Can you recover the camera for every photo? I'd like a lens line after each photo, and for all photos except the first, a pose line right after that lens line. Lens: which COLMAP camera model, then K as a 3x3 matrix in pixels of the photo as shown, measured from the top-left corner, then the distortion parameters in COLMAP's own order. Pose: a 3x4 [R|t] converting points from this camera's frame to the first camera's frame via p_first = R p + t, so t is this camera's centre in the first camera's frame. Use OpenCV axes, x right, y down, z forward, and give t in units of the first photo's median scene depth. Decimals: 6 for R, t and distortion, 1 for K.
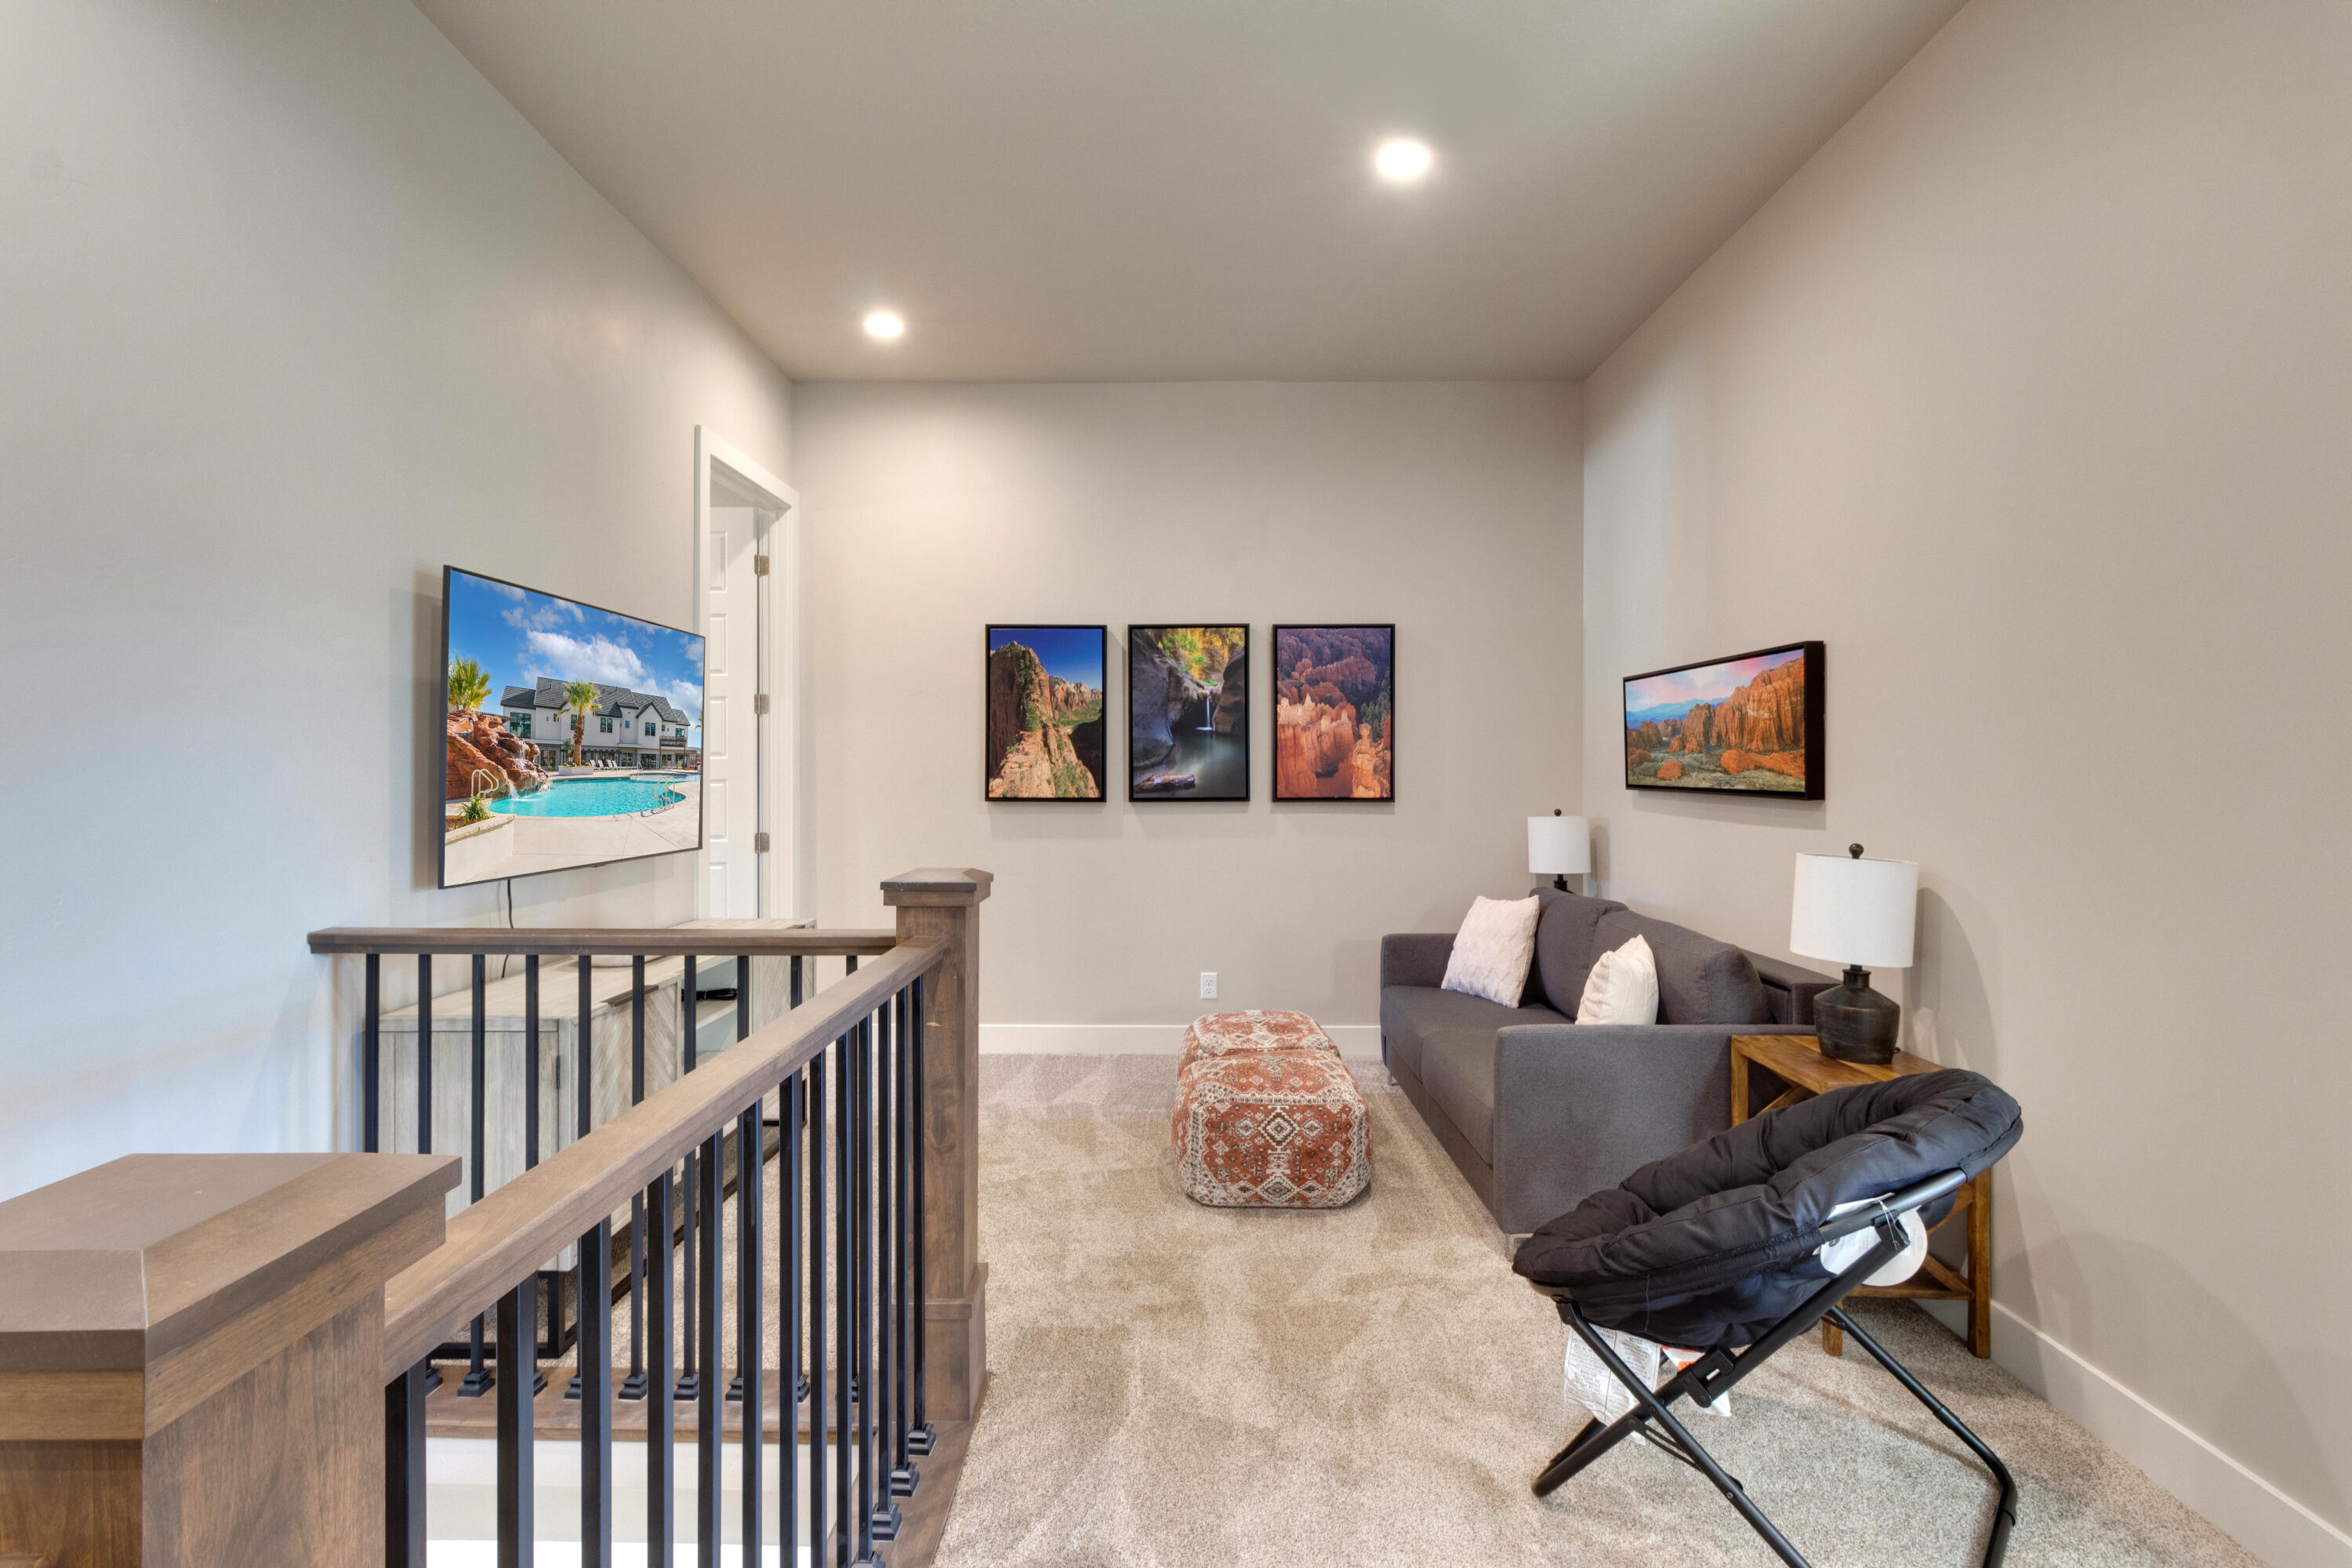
lens RADIAL K [[1078.3, 0, 1173.7], [0, 1078.3, 781.1], [0, 0, 1]] dist [-0.012704, -0.000121]
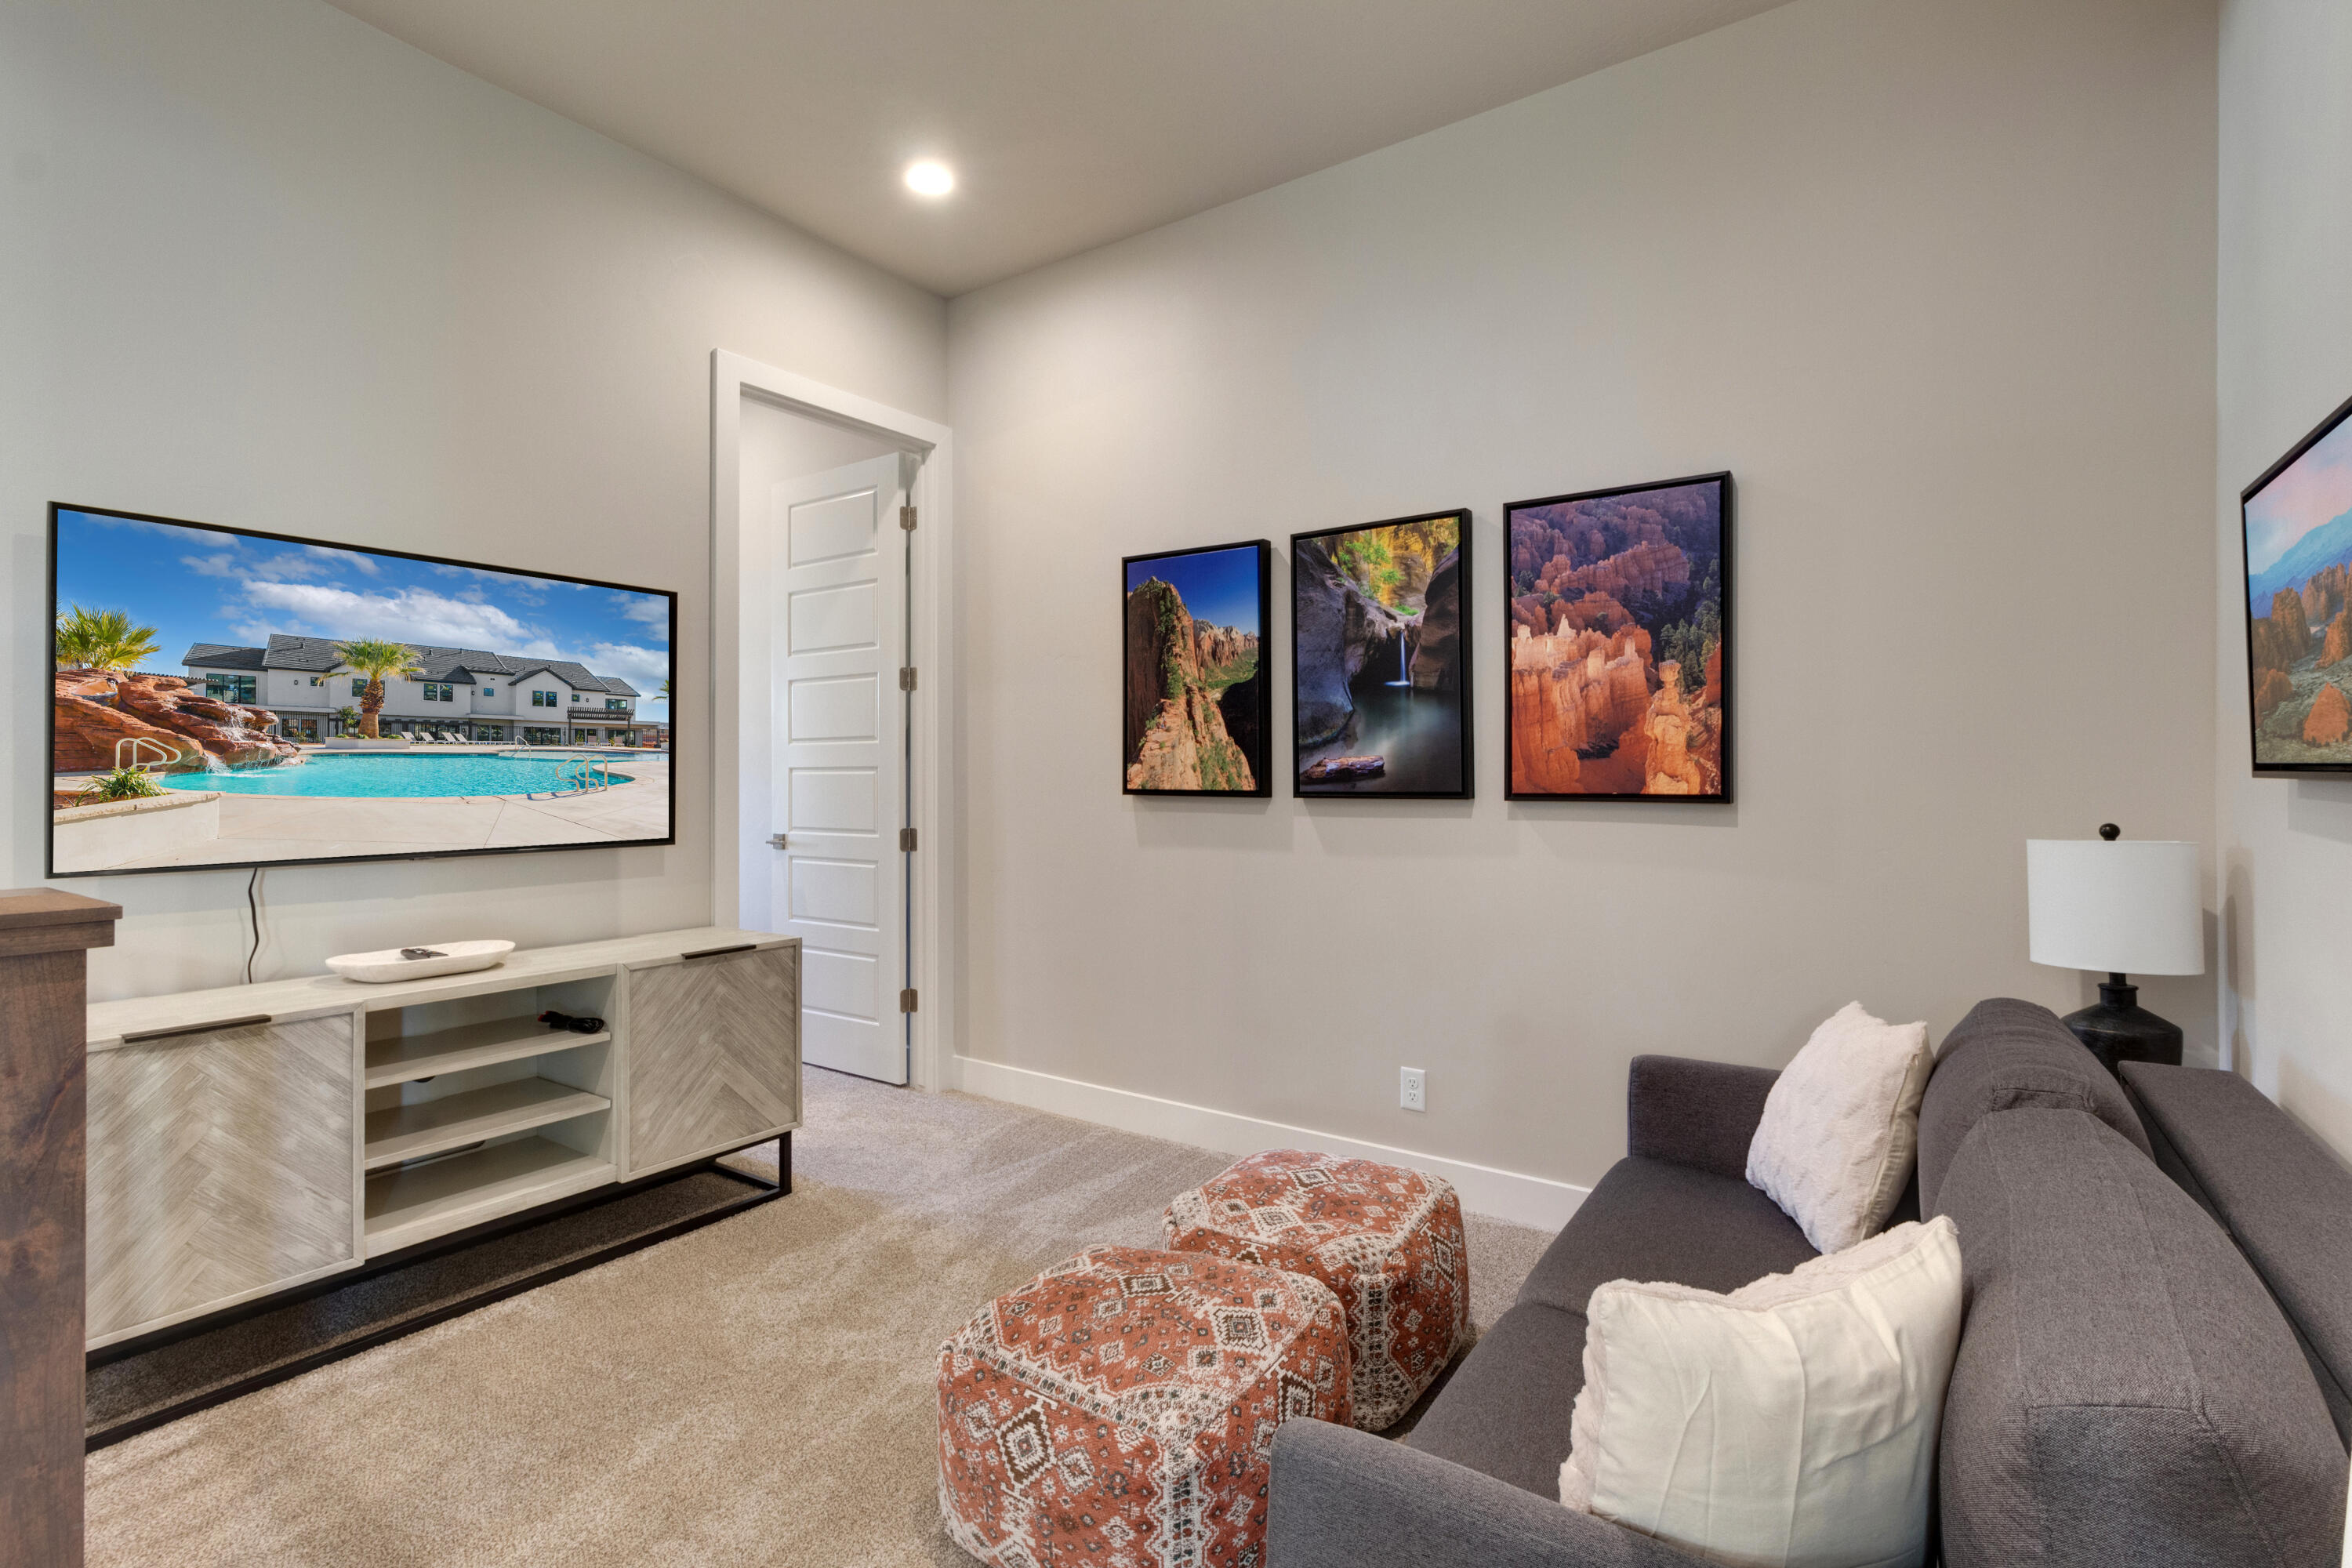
lens RADIAL K [[1078.3, 0, 1184.6], [0, 1078.3, 765.4], [0, 0, 1]] dist [-0.012704, -0.000121]
pose [[0.822268, -0.004499, -0.569082, 0.387540], [-0.005690, 0.999854, -0.016126, 0.014454], [0.569072, 0.016499, 0.822122, 0.552978]]
